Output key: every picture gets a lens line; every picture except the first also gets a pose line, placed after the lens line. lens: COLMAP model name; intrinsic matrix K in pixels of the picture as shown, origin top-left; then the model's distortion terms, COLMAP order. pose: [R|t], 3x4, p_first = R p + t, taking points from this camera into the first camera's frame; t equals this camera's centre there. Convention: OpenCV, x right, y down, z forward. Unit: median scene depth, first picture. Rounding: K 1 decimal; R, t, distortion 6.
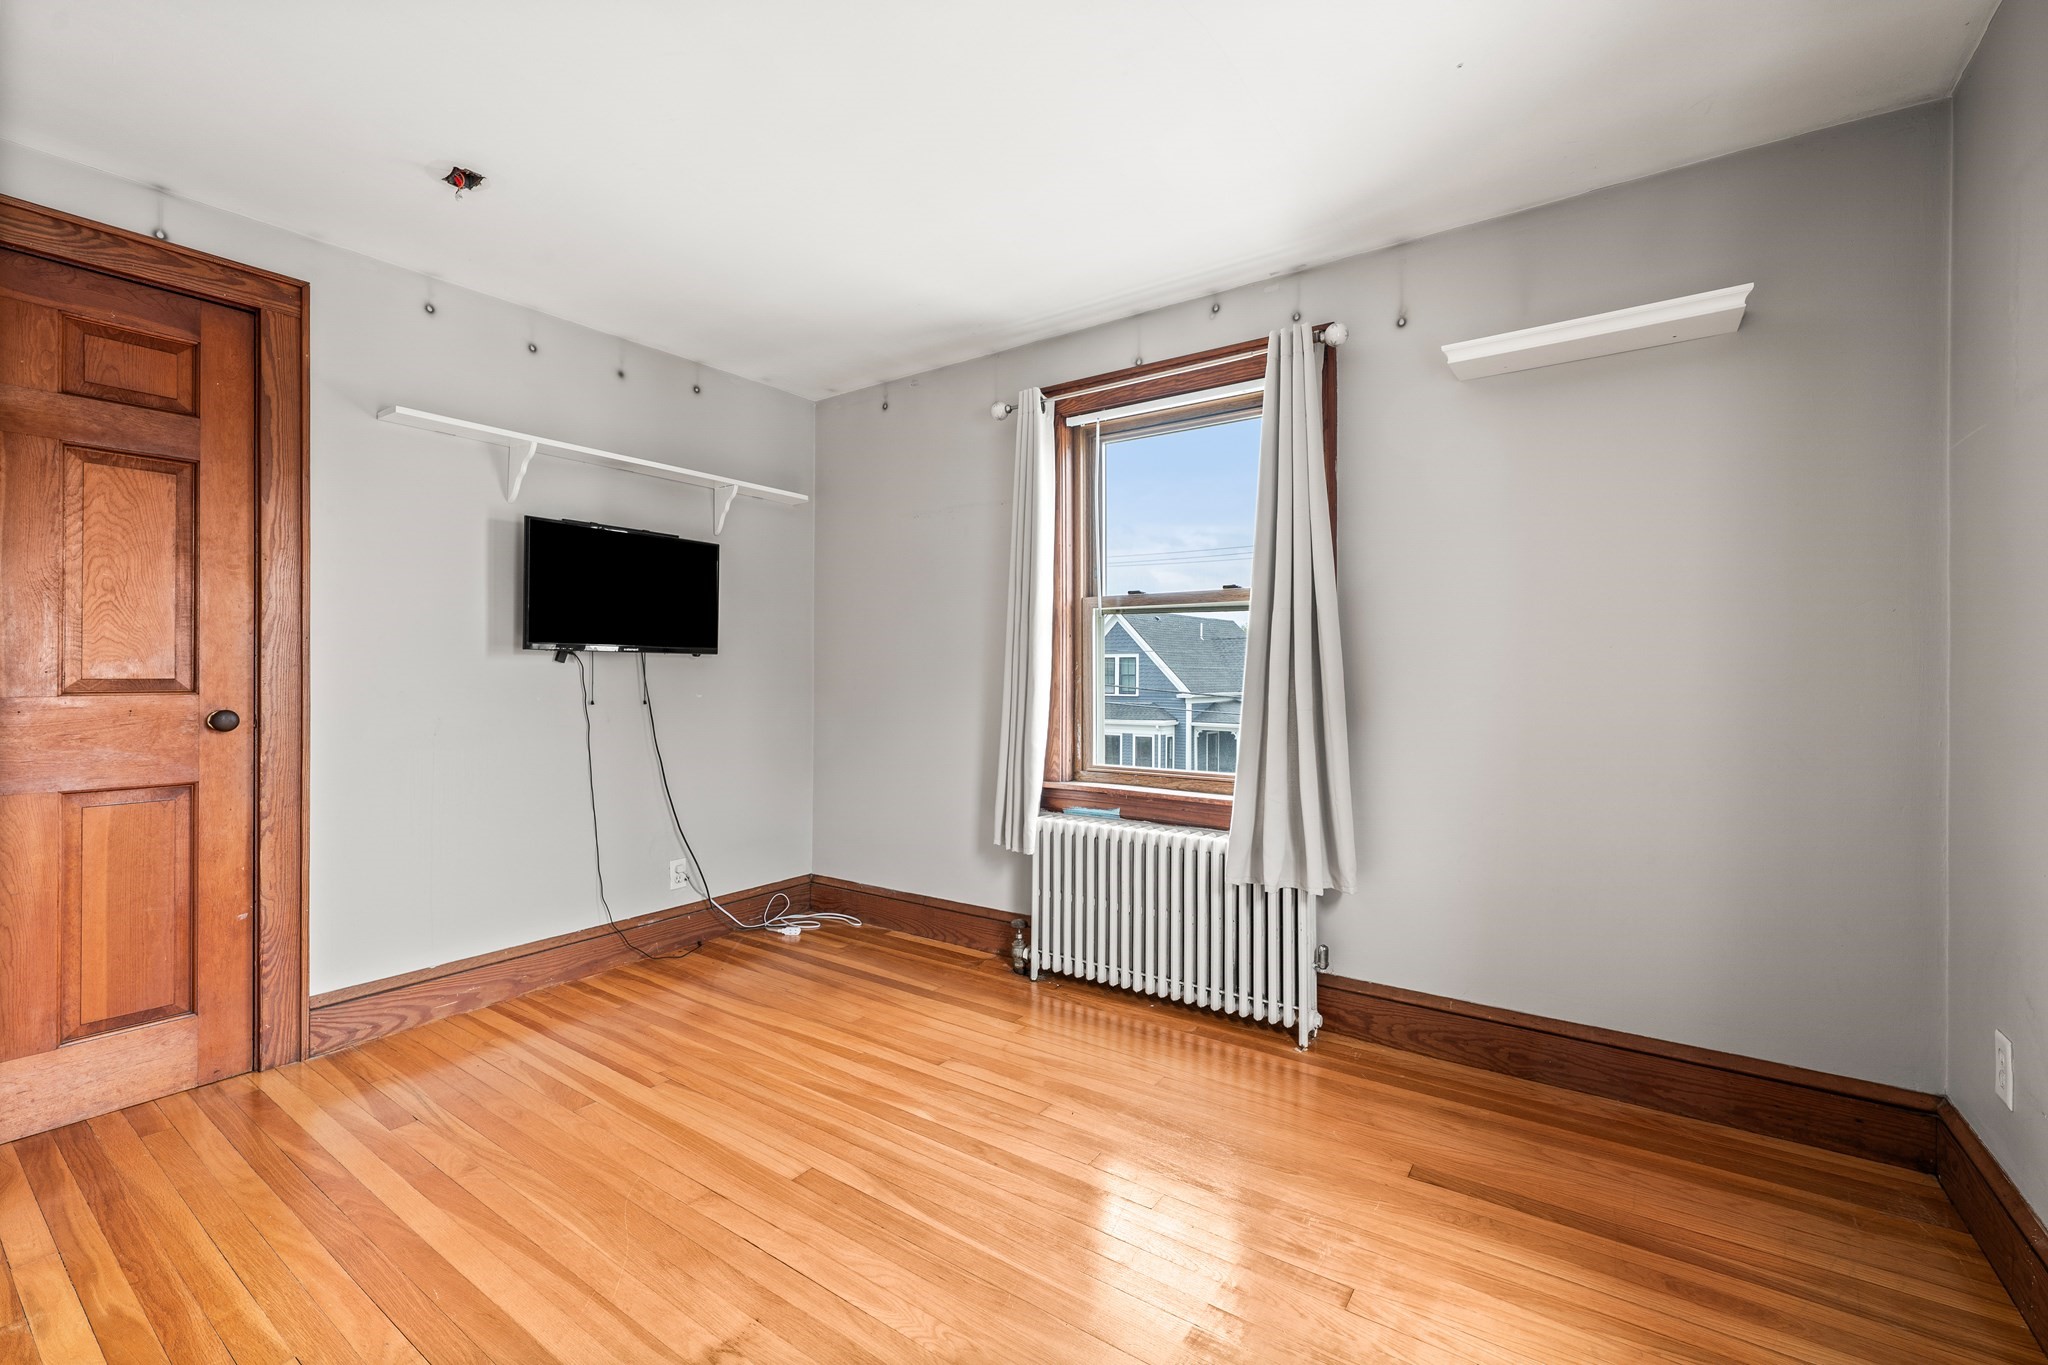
lens RADIAL K [[858.7, 0, 1021.9], [0, 858.7, 678.4], [0, 0, 1]] dist [-0.000684, 0.000034]
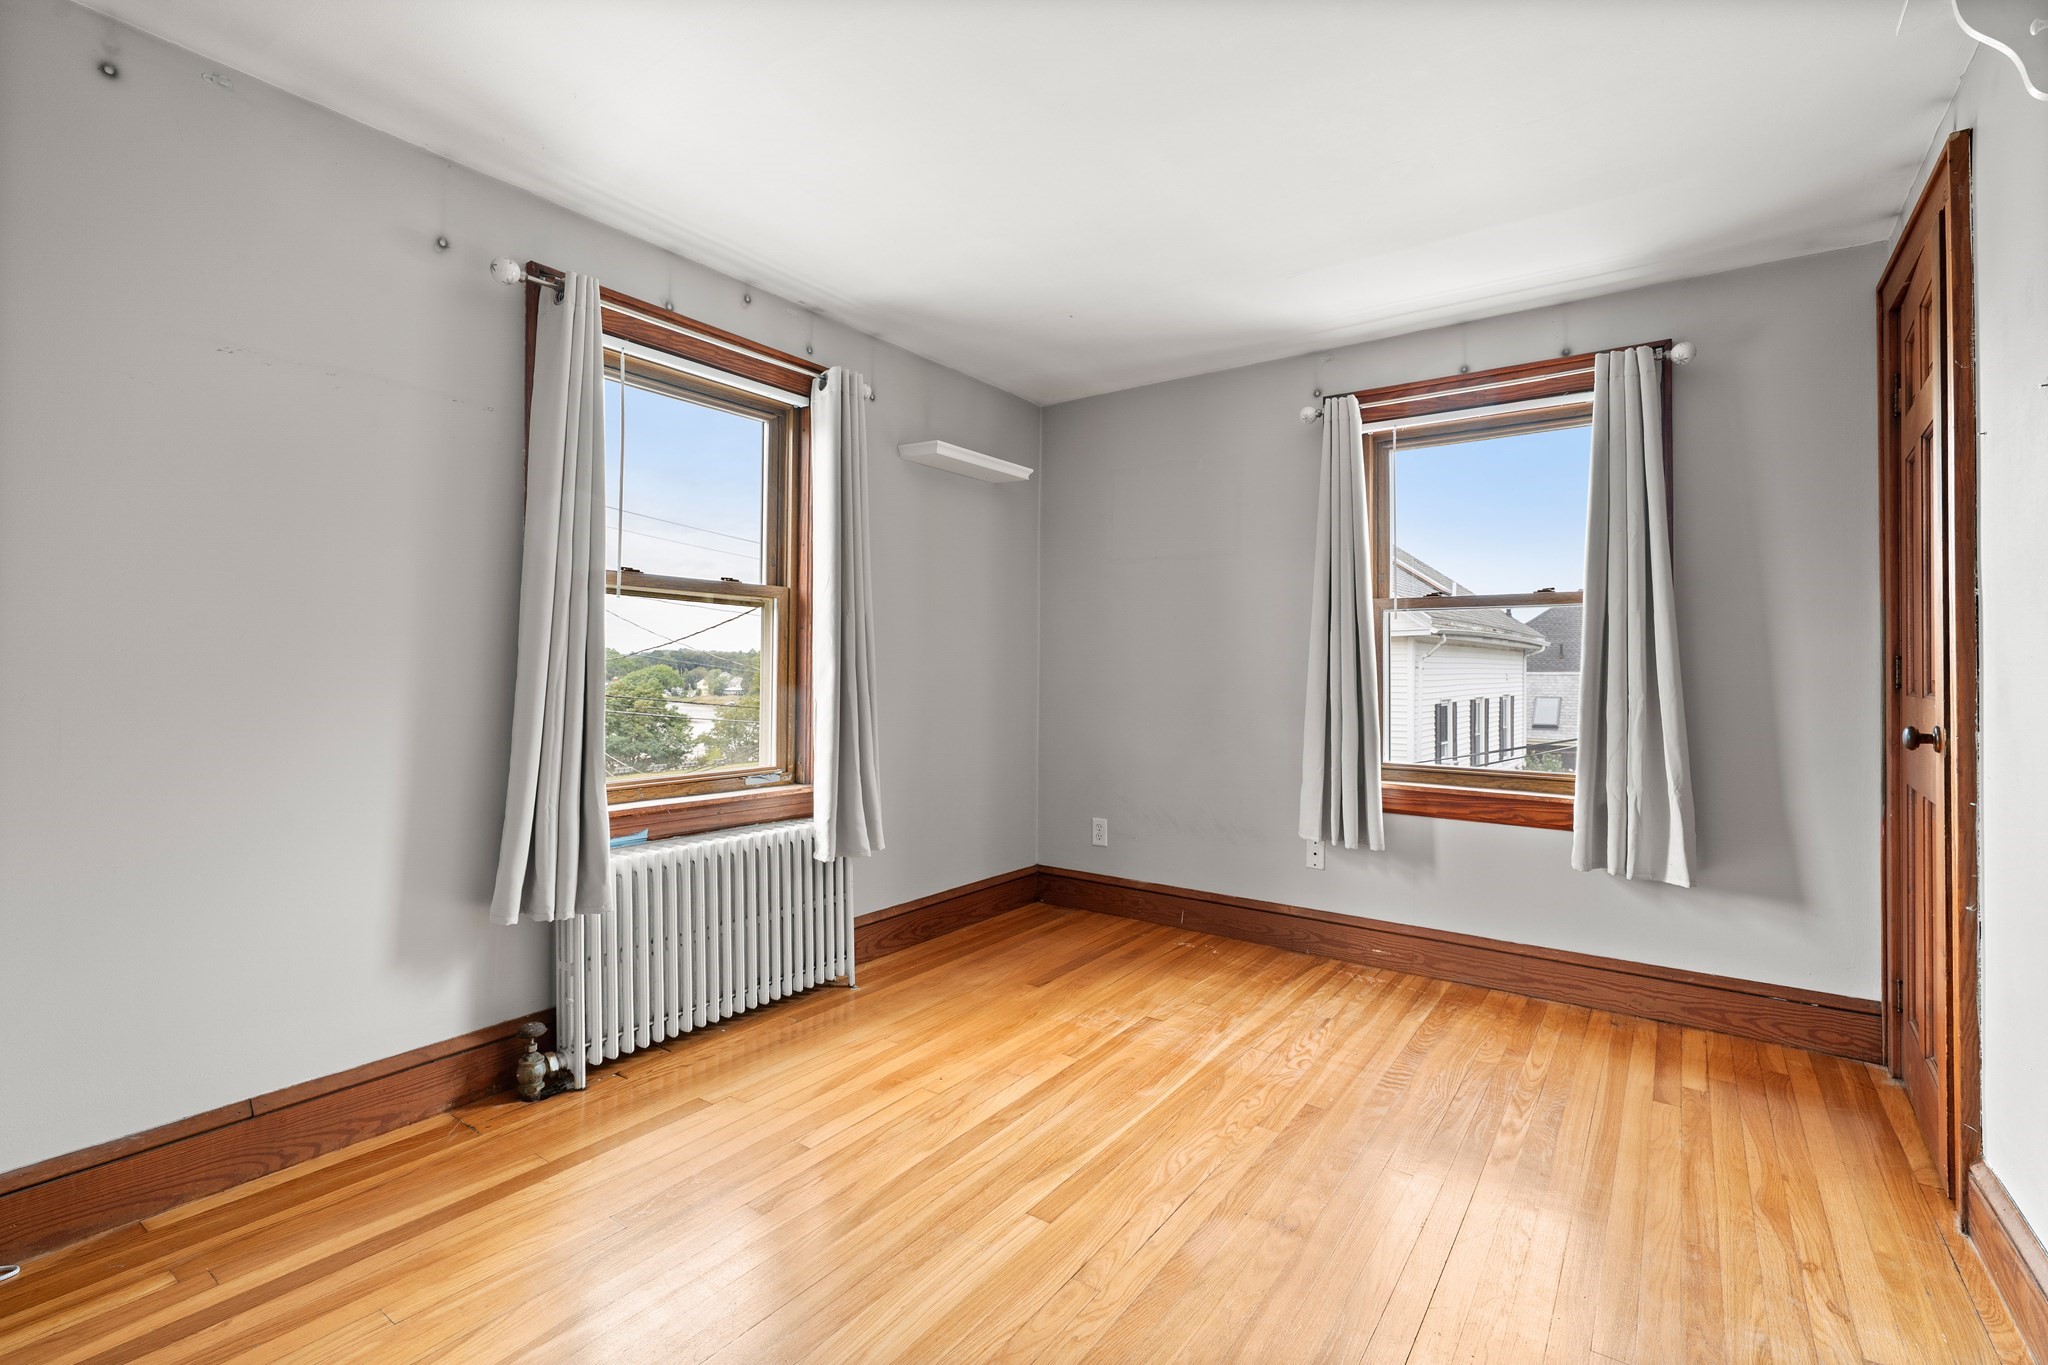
lens RADIAL K [[913.4, 0, 1015.7], [0, 913.4, 669.7], [0, 0, 1]] dist [0.000704, -0.000131]
pose [[0.015621, 0.000374, 0.999878, -0.907441], [0.000595, 1.000000, -0.000384, -0.003648], [-0.999878, 0.000601, 0.015621, 0.745812]]
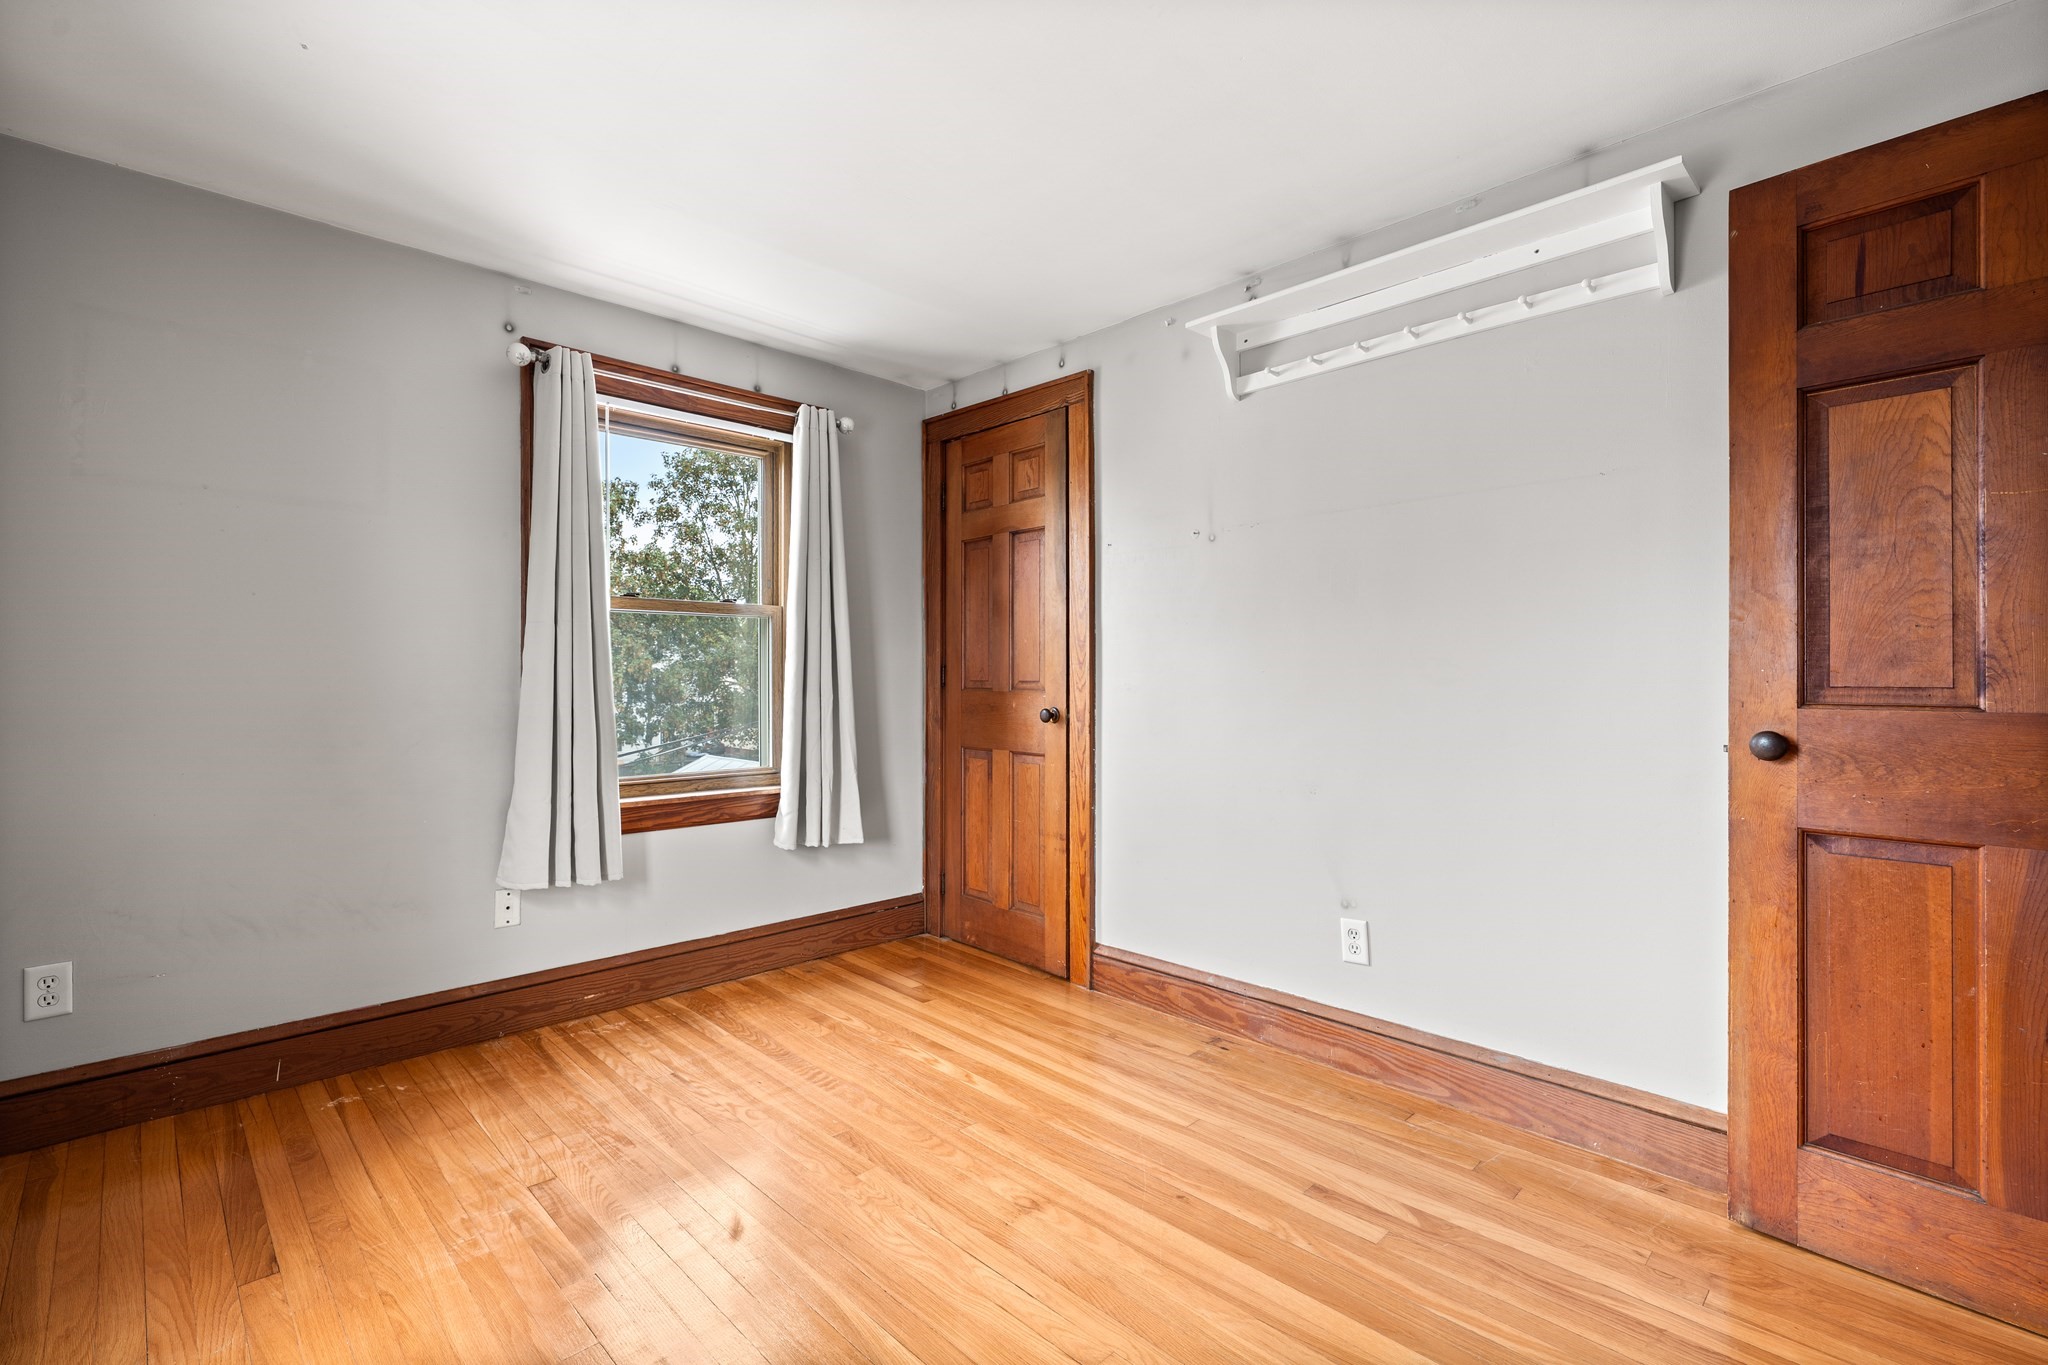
lens RADIAL K [[915.2, 0, 1027.0], [0, 915.2, 674.5], [0, 0, 1]] dist [-0.002060, -0.000569]
pose [[-0.984019, -0.001141, 0.178058, -0.322378], [0.000395, 0.999963, 0.008592, -0.014650], [-0.178061, 0.008525, -0.983982, 1.287374]]
